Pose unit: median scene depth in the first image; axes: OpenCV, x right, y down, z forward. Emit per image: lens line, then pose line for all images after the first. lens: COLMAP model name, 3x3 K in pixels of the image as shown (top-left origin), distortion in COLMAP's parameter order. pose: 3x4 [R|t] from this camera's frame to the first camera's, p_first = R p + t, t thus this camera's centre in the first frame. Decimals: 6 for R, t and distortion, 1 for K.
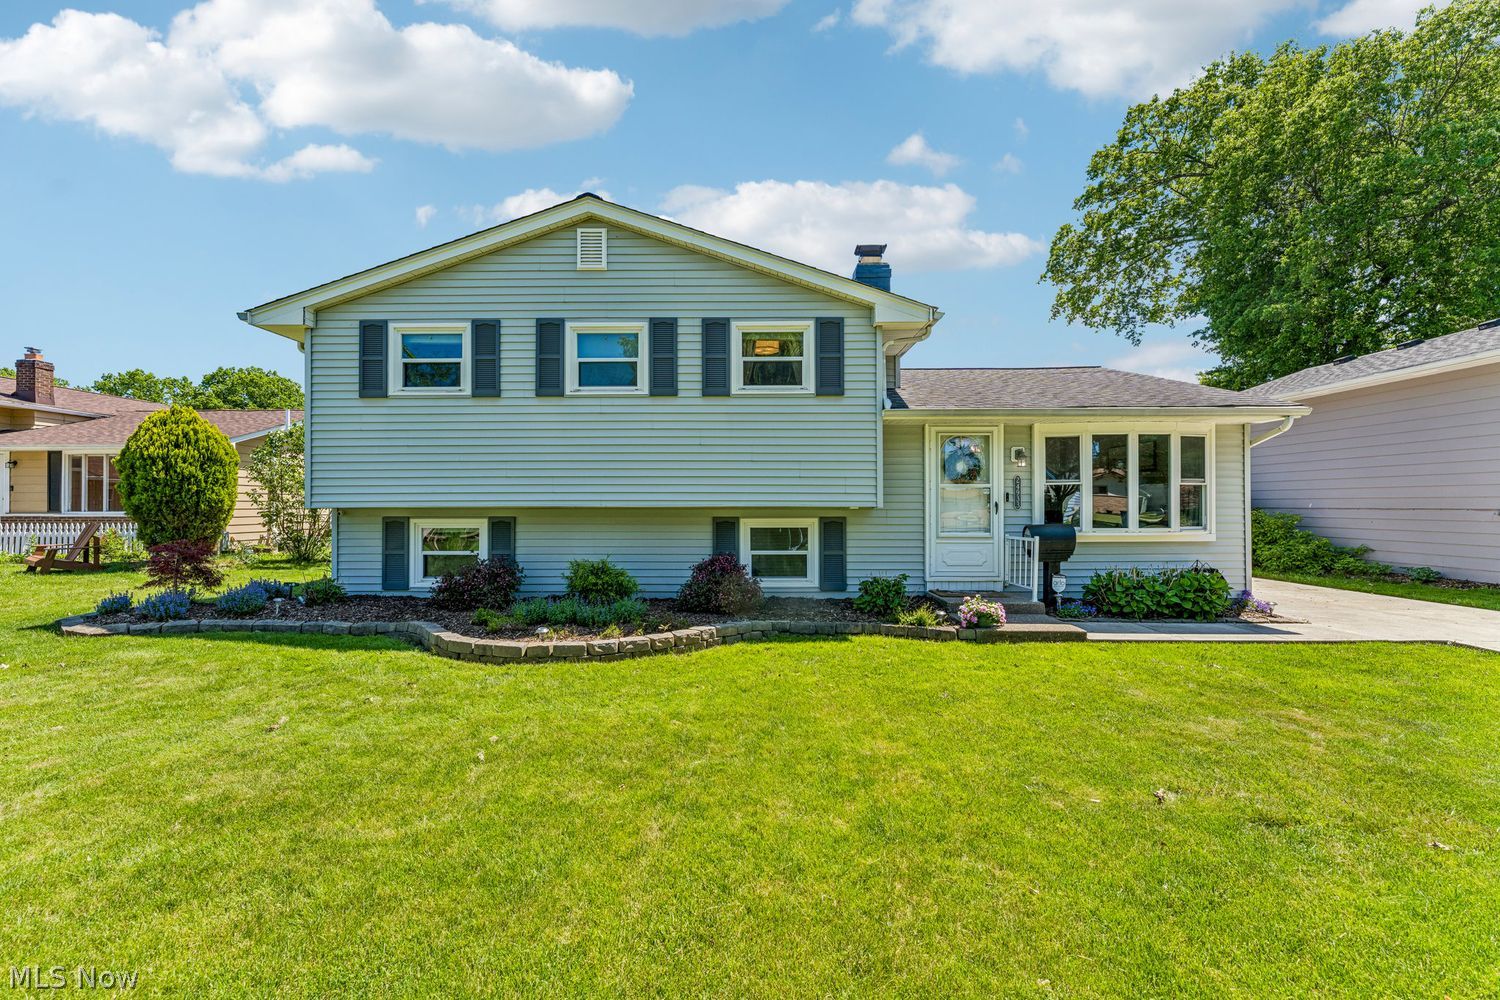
lens RADIAL K [[596.2, 0, 750.1], [0, 596.2, 500.4], [0, 0, 1]] dist [-0.004126, 0.001404]
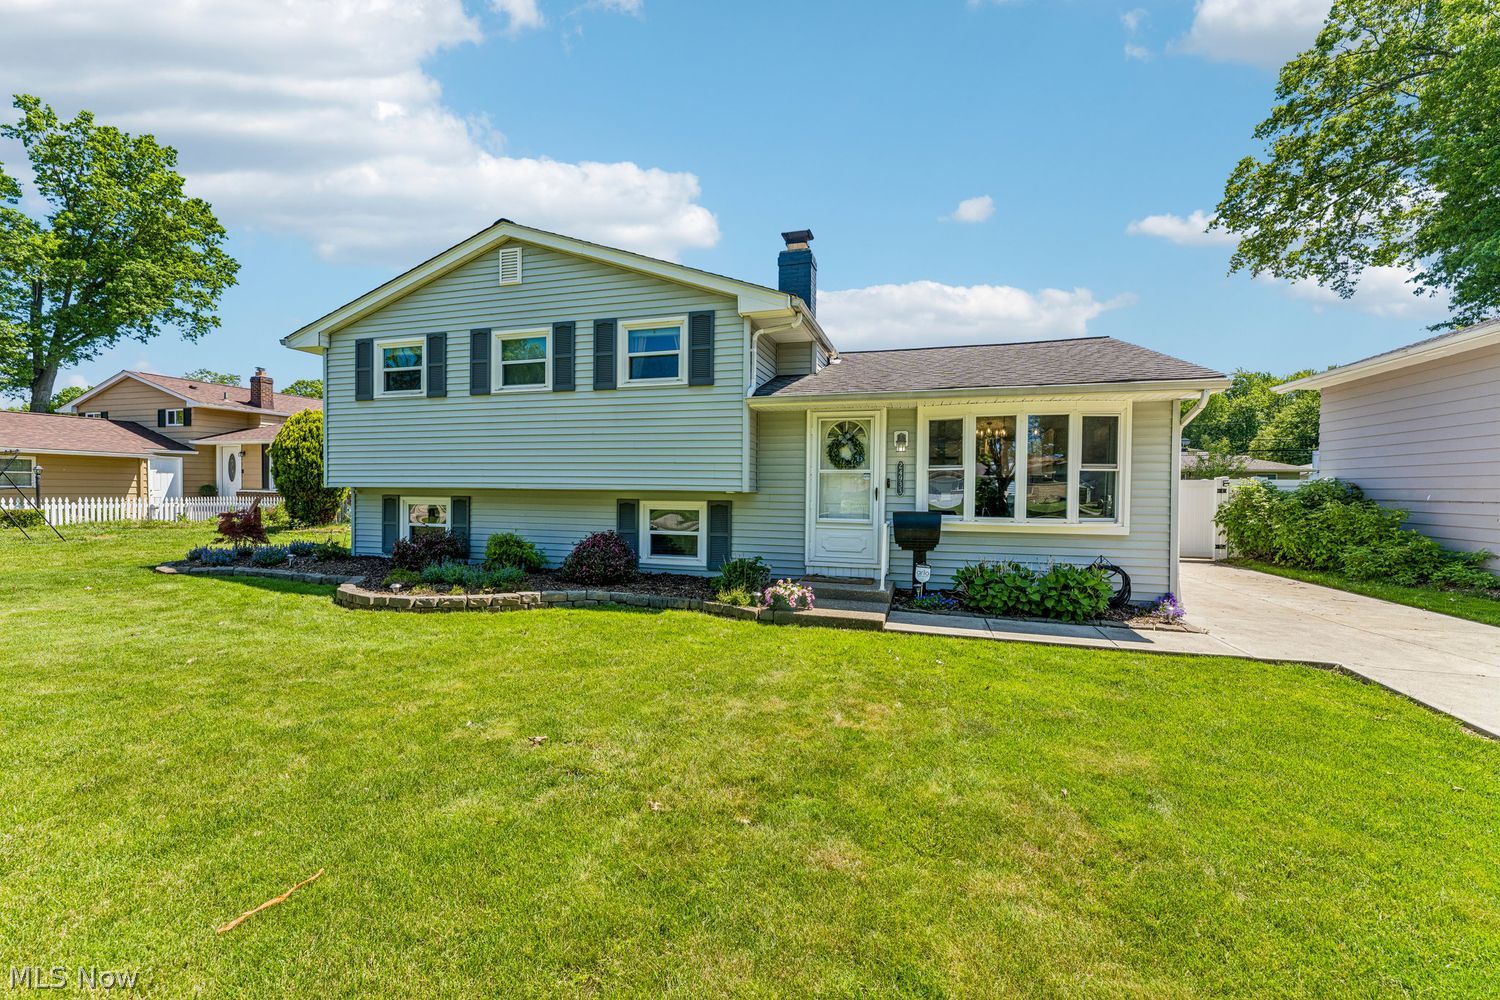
lens RADIAL K [[596.2, 0, 752.2], [0, 596.2, 496.5], [0, 0, 1]] dist [-0.004126, 0.001404]
pose [[0.961505, 0.014272, -0.274417, 0.488500], [-0.008953, 0.999747, 0.020625, -0.001699], [0.274642, -0.017374, 0.961390, 0.004300]]
